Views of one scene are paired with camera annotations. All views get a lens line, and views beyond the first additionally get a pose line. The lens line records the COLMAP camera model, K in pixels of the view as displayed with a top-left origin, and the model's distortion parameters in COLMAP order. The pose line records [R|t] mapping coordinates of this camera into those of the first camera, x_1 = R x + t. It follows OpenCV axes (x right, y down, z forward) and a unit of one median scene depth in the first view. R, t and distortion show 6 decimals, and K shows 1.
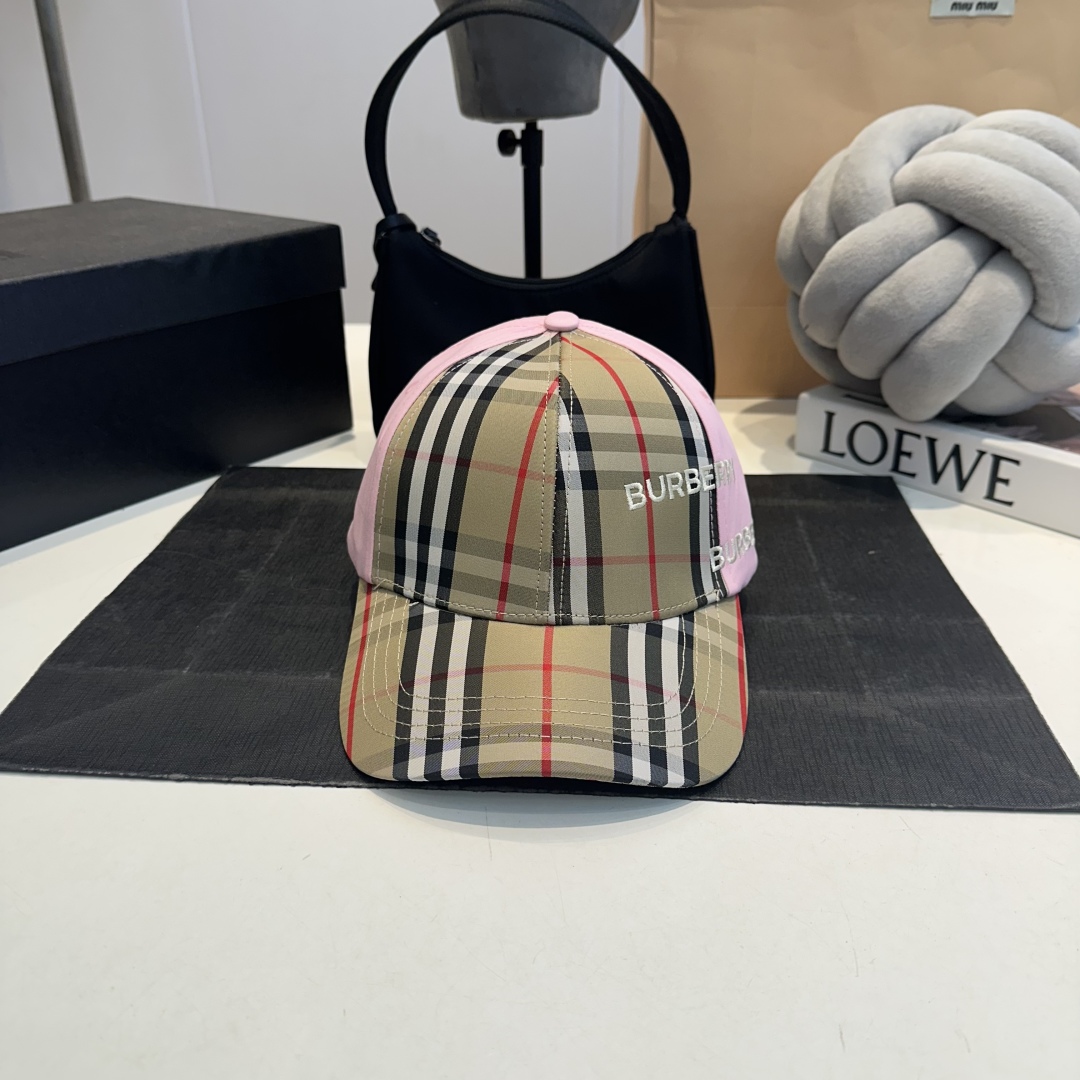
lens RADIAL K [[1055.7, 0, 526.6], [0, 1055.7, 565.5], [0, 0, 1]] dist [-0.036116, 0.000000]
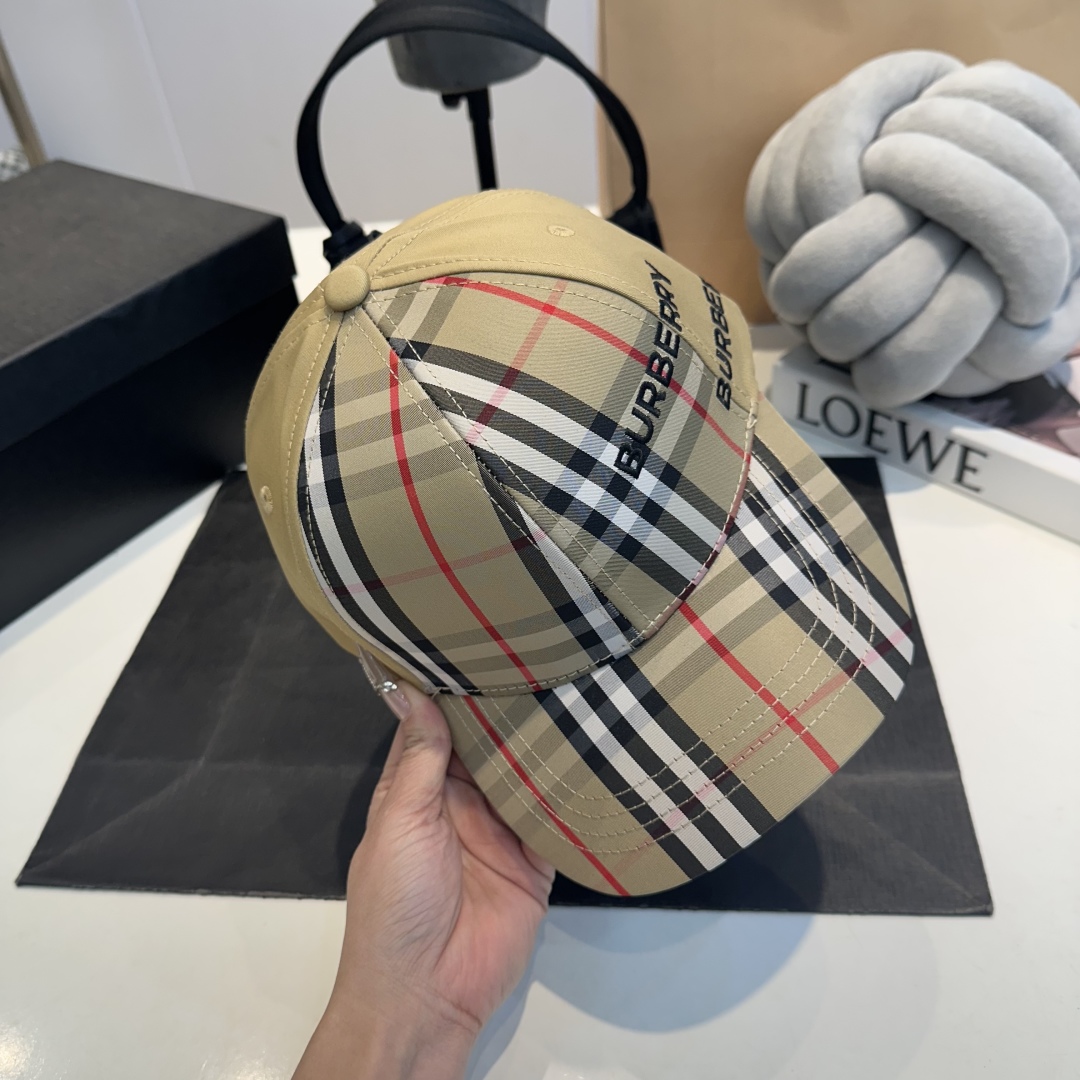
lens RADIAL K [[1055.7, 0, 547.6], [0, 1055.7, 558.6], [0, 0, 1]] dist [-0.036116, 0.000000]
pose [[0.996479, -0.083223, -0.010210, 0.050101], [0.082949, 0.960708, 0.264875, -0.304613], [-0.012234, -0.264790, 0.964229, 0.002745]]
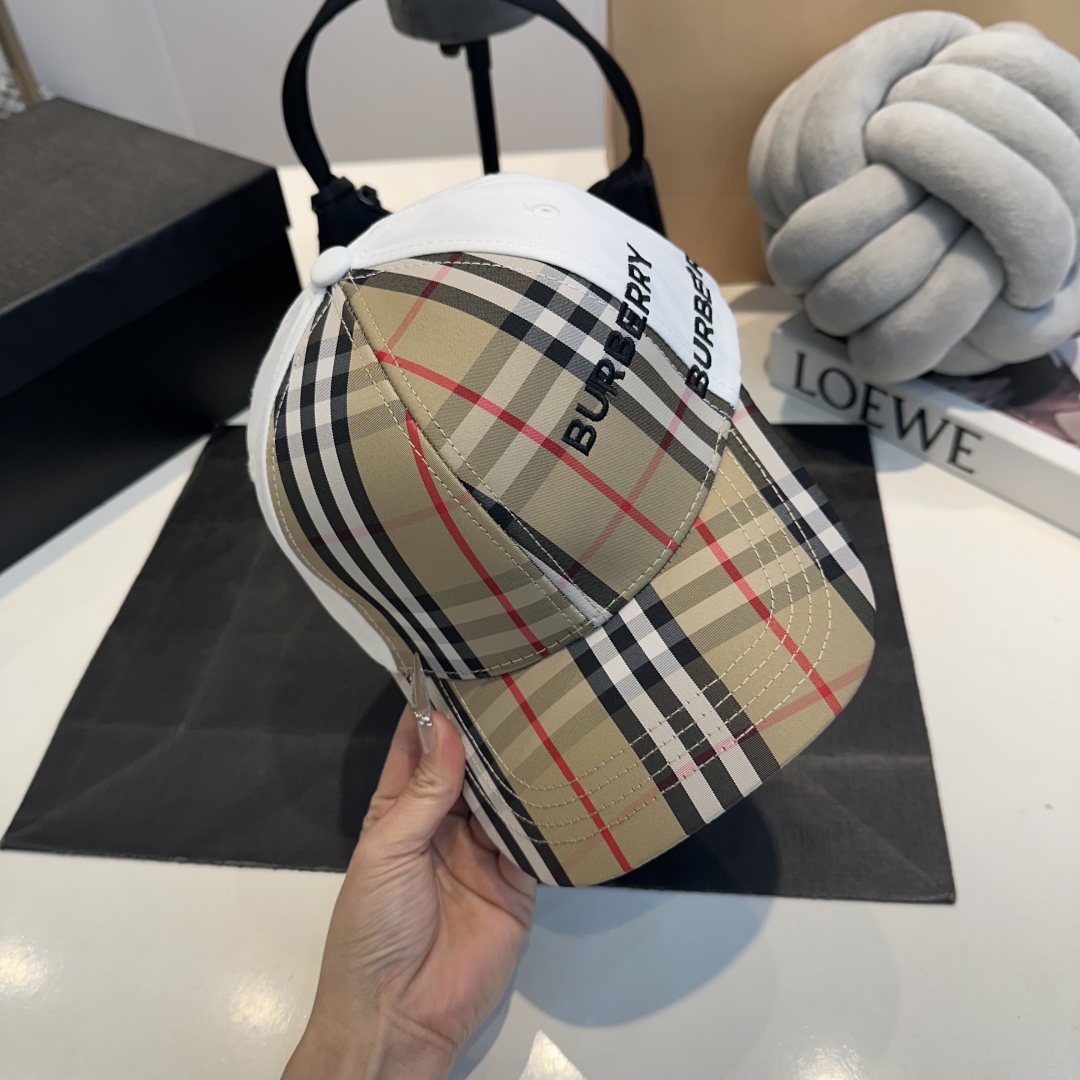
lens RADIAL K [[1055.7, 0, 551.6], [0, 1055.7, 549.8], [0, 0, 1]] dist [-0.036116, 0.000000]
pose [[0.998008, -0.050728, -0.037518, 0.096812], [0.060234, 0.943050, 0.327151, -0.345784], [0.018786, -0.328759, 0.944227, 0.020649]]
